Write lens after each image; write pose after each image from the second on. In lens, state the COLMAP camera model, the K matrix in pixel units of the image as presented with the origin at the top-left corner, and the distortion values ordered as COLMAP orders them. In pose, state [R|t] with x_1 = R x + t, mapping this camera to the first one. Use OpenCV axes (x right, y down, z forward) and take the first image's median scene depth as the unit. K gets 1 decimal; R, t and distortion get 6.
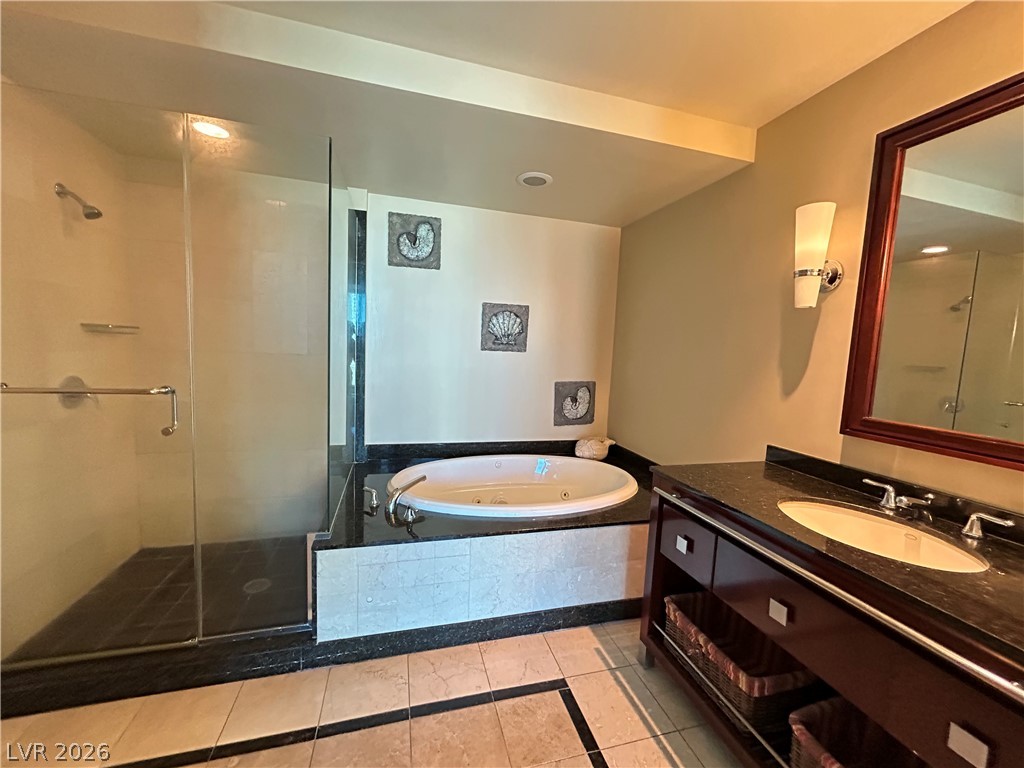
lens RADIAL K [[413.5, 0, 510.2], [0, 413.5, 384.8], [0, 0, 1]] dist [0.000123, 0.000393]
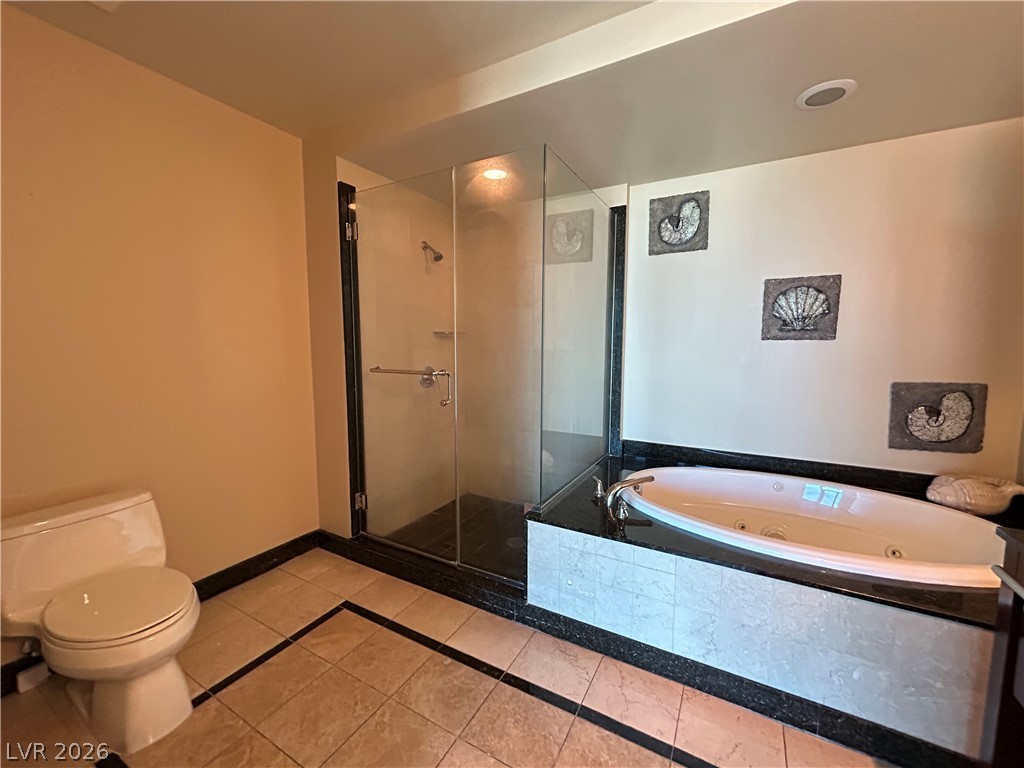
lens RADIAL K [[413.5, 0, 510.5], [0, 413.5, 383.8], [0, 0, 1]] dist [0.000123, 0.000393]
pose [[0.704998, 0.027100, -0.708691, 0.216350], [-0.039886, 0.999203, -0.001469, 0.030431], [0.708087, 0.029303, 0.705517, 0.131658]]
